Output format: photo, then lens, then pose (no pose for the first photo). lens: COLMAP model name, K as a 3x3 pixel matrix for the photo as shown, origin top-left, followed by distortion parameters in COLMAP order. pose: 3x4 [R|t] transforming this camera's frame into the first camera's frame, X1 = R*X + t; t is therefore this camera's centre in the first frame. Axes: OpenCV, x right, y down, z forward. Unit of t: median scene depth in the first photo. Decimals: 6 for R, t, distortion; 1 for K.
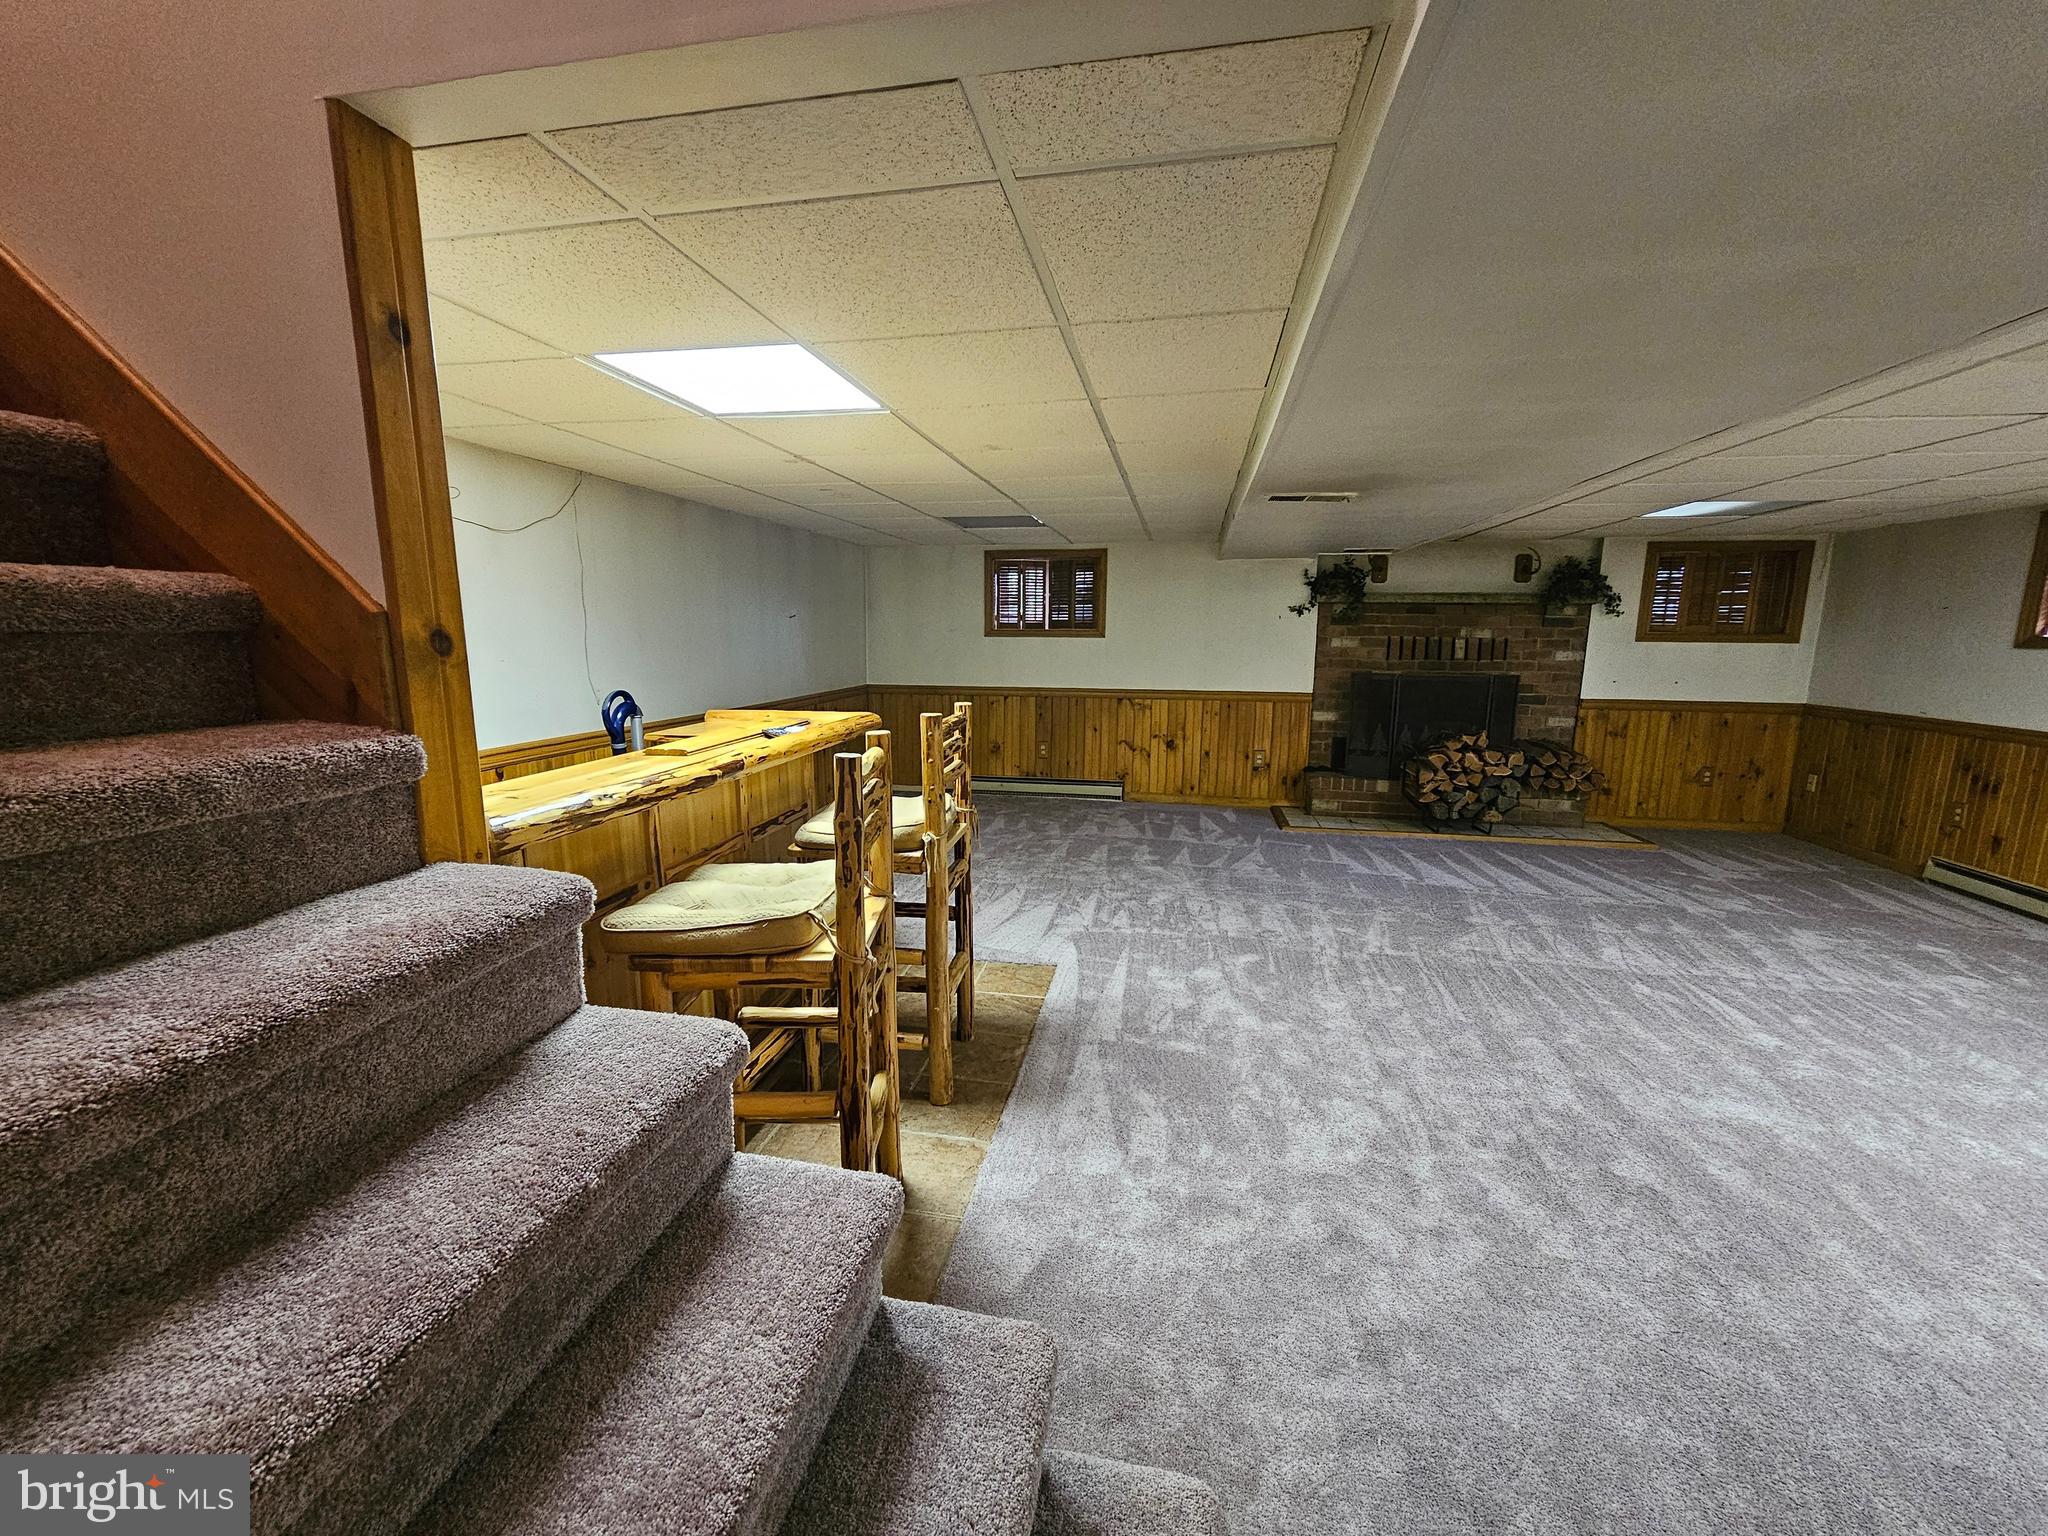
lens RADIAL K [[841.9, 0, 1012.5], [0, 841.9, 777.2], [0, 0, 1]] dist [-0.001657, 0.000039]
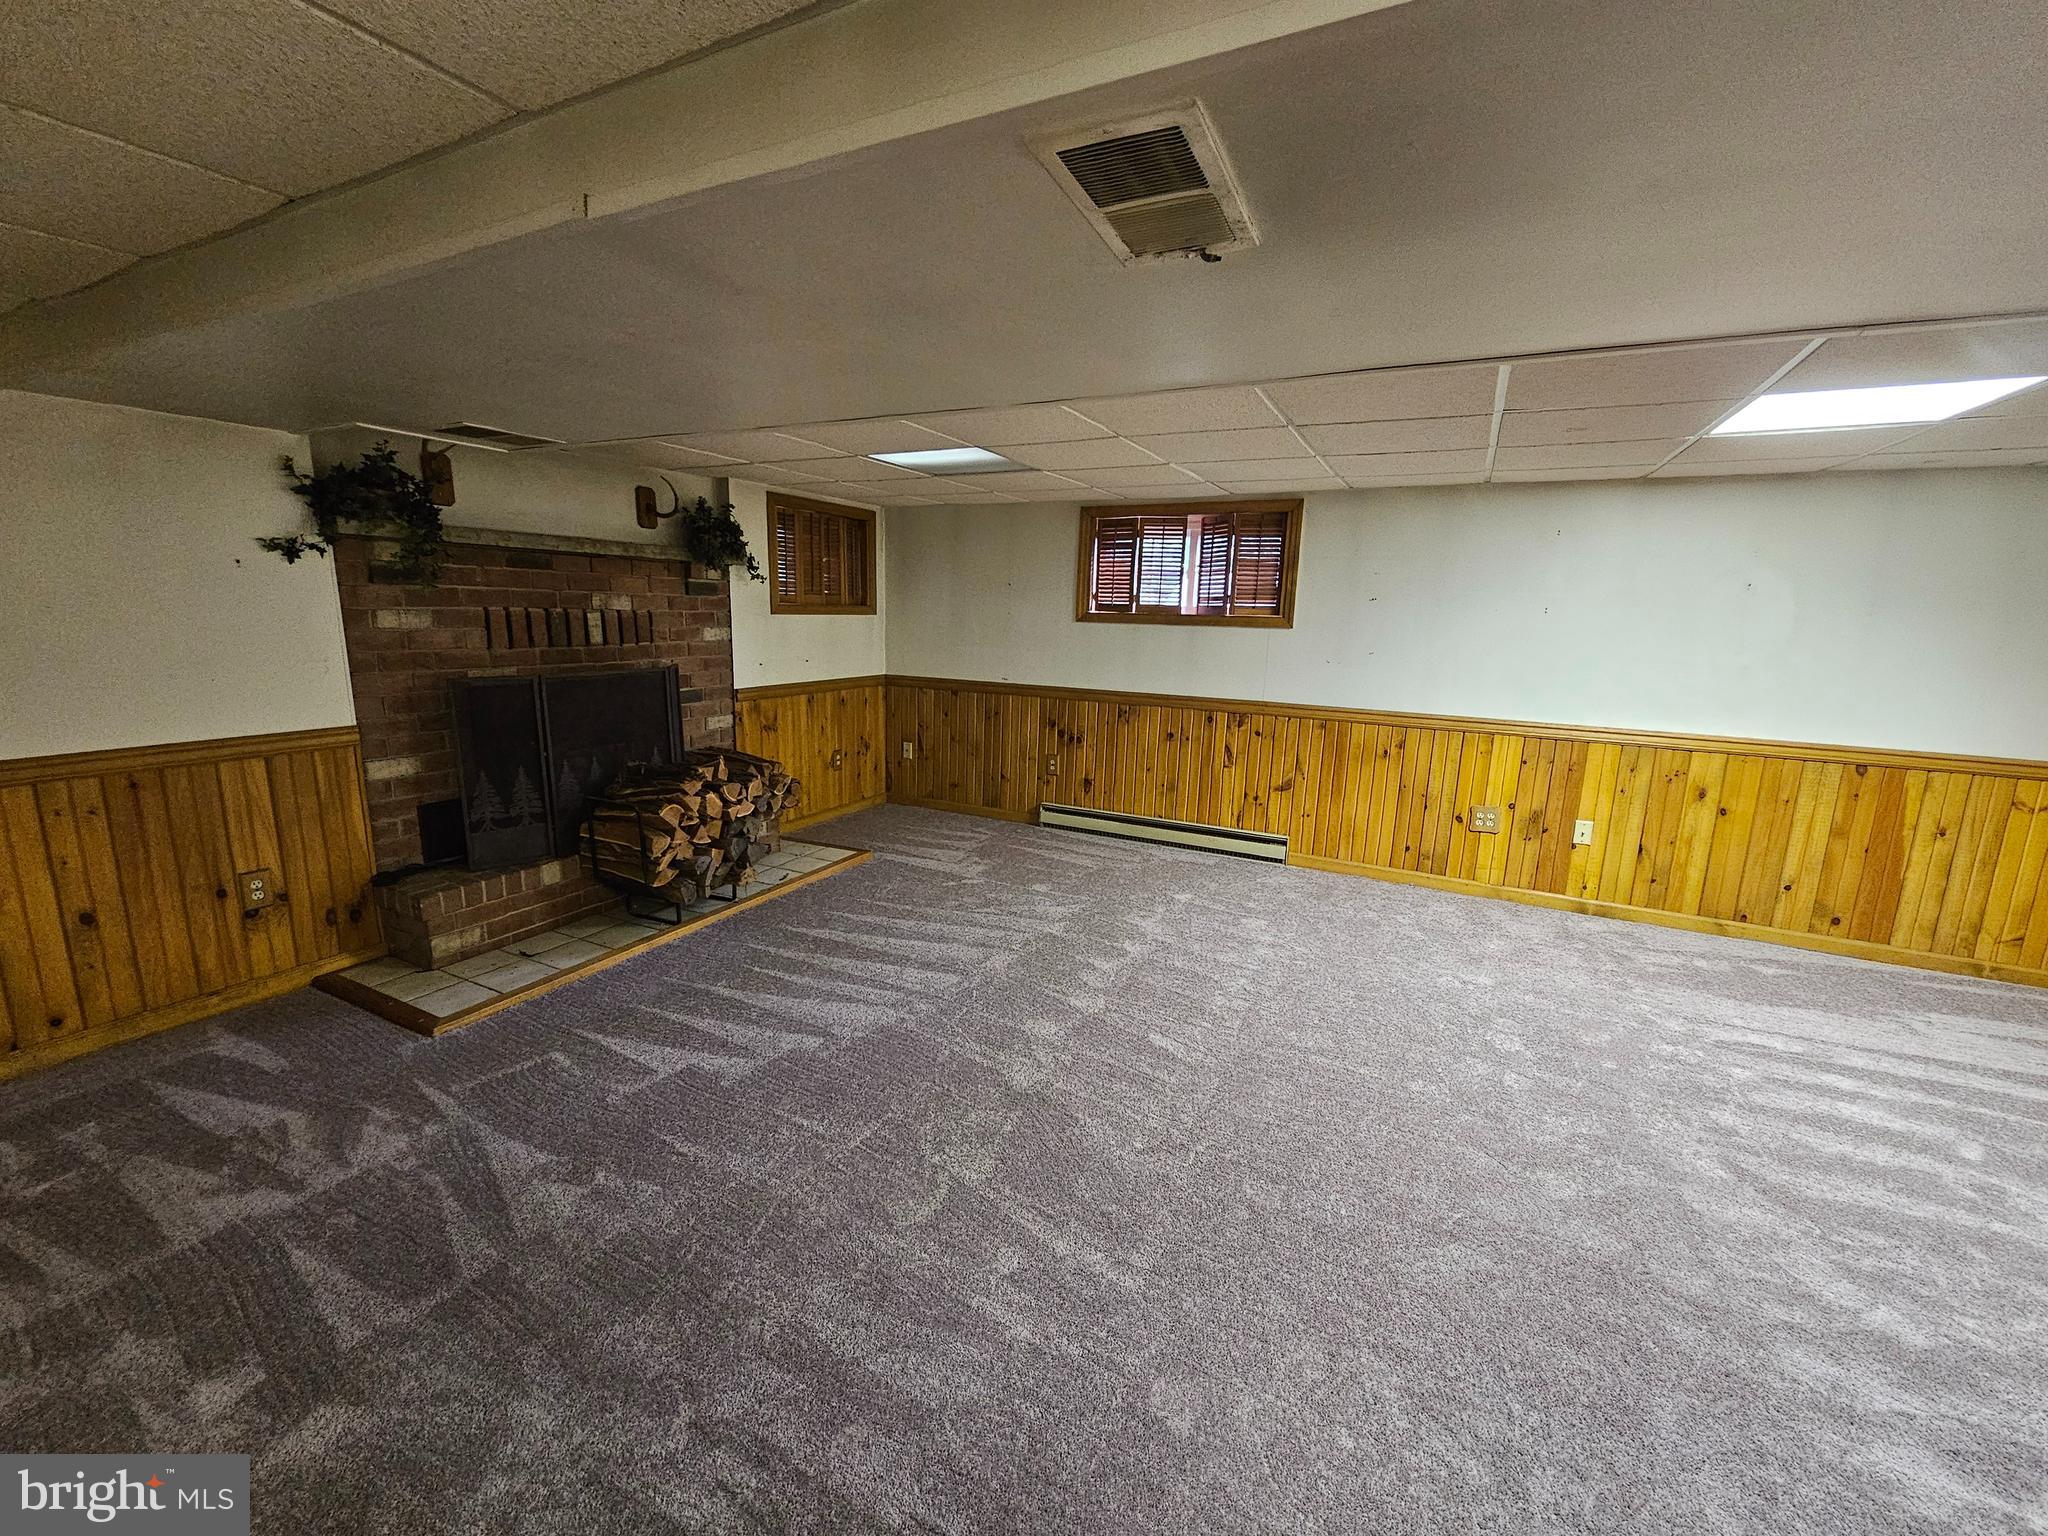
lens RADIAL K [[841.9, 0, 1012.5], [0, 841.9, 777.2], [0, 0, 1]] dist [-0.001657, 0.000039]
pose [[0.280802, -0.191730, 0.940420, 0.005015], [0.143813, 0.977186, 0.156285, -0.098414], [-0.948930, 0.091359, 0.301969, 0.534129]]
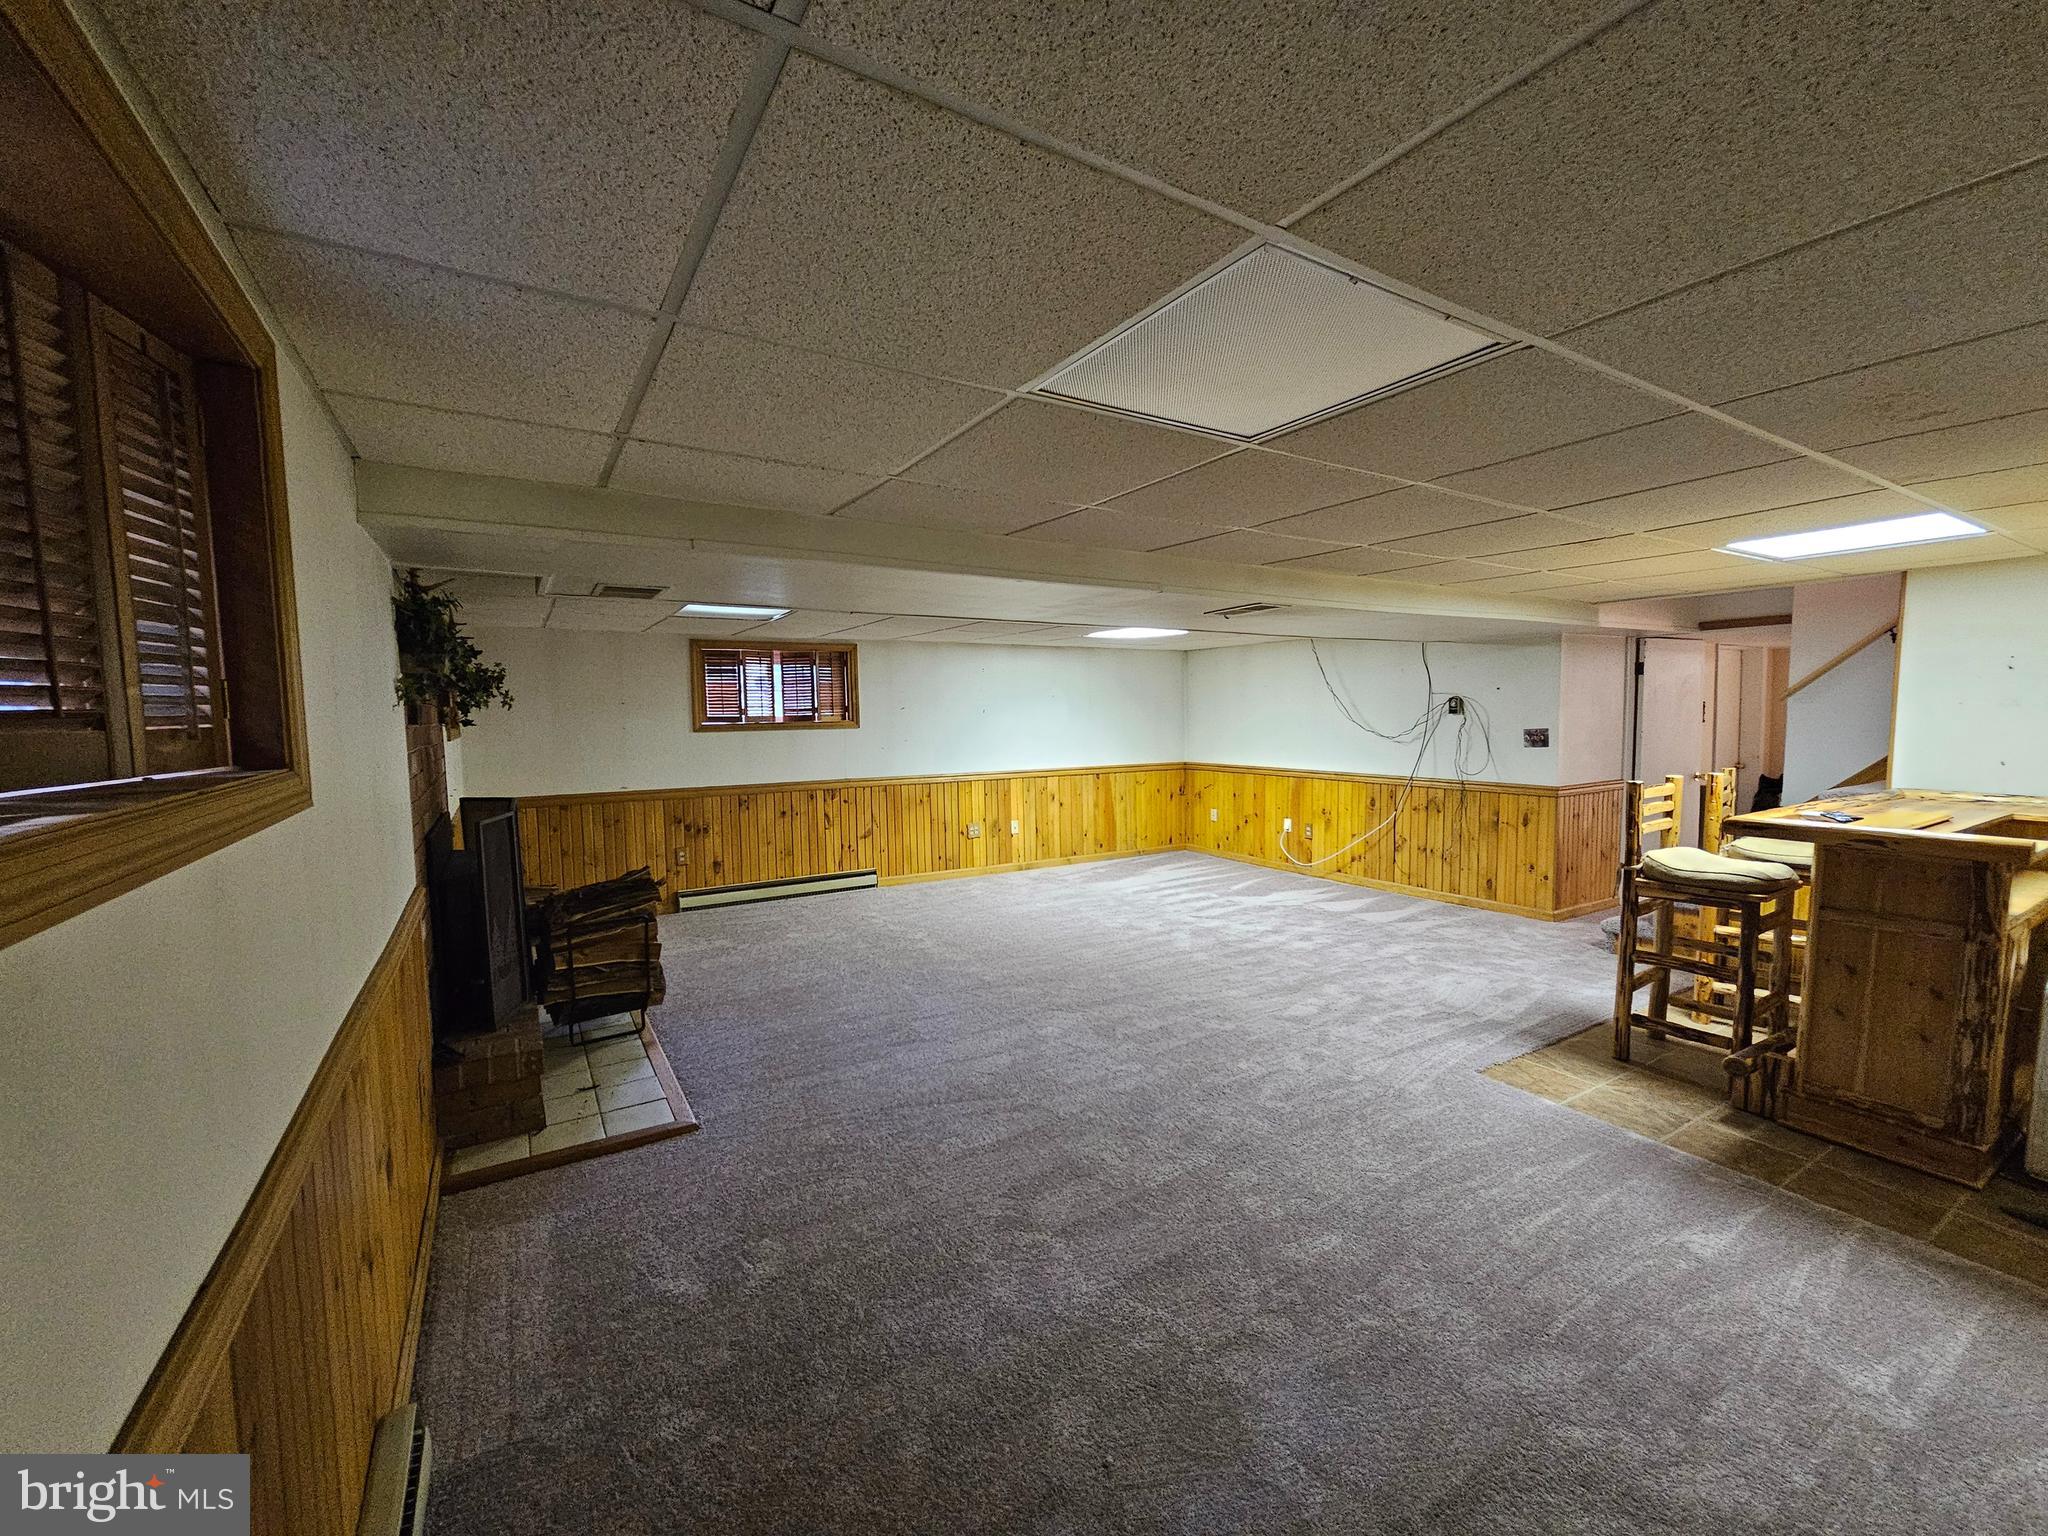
lens RADIAL K [[841.9, 0, 1012.5], [0, 841.9, 777.2], [0, 0, 1]] dist [-0.001657, 0.000039]
pose [[-0.674798, -0.057302, 0.735775, -0.159768], [0.135986, 0.970256, 0.200280, -0.209013], [-0.725366, 0.235204, -0.646934, 1.109002]]
